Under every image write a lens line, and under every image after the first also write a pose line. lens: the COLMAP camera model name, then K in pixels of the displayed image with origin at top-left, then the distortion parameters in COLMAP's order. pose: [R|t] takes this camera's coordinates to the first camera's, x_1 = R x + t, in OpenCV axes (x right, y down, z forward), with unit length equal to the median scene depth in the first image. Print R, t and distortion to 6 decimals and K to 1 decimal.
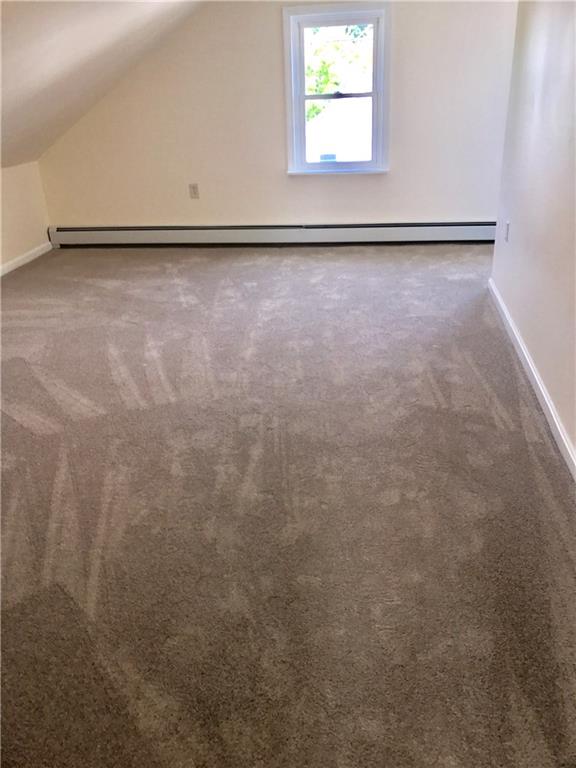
lens RADIAL K [[626.3, 0, 288.0], [0, 626.3, 384.0], [0, 0, 1]] dist [0.047935, -0.076602]
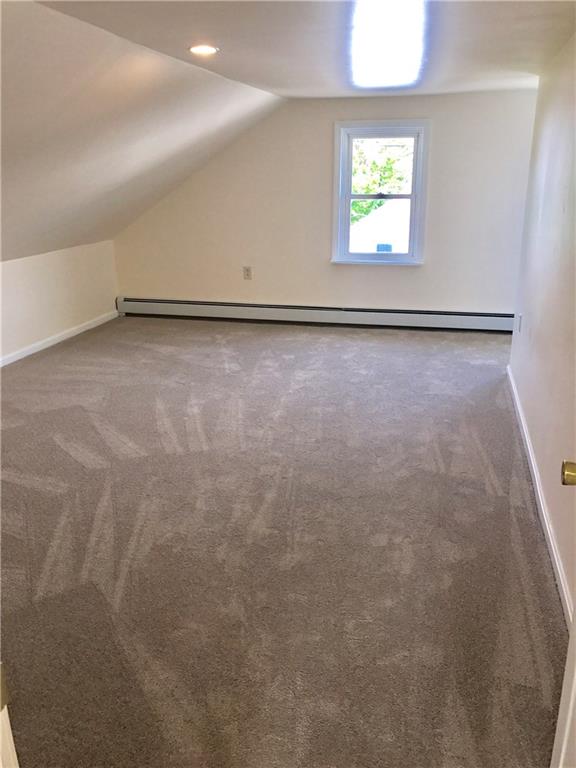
lens RADIAL K [[626.3, 0, 288.0], [0, 626.3, 384.0], [0, 0, 1]] dist [0.047935, -0.076602]
pose [[0.994438, 0.065882, -0.082174, 0.055687], [-0.075572, 0.989770, -0.121012, 0.037604], [0.073360, 0.126549, 0.989244, -0.145623]]
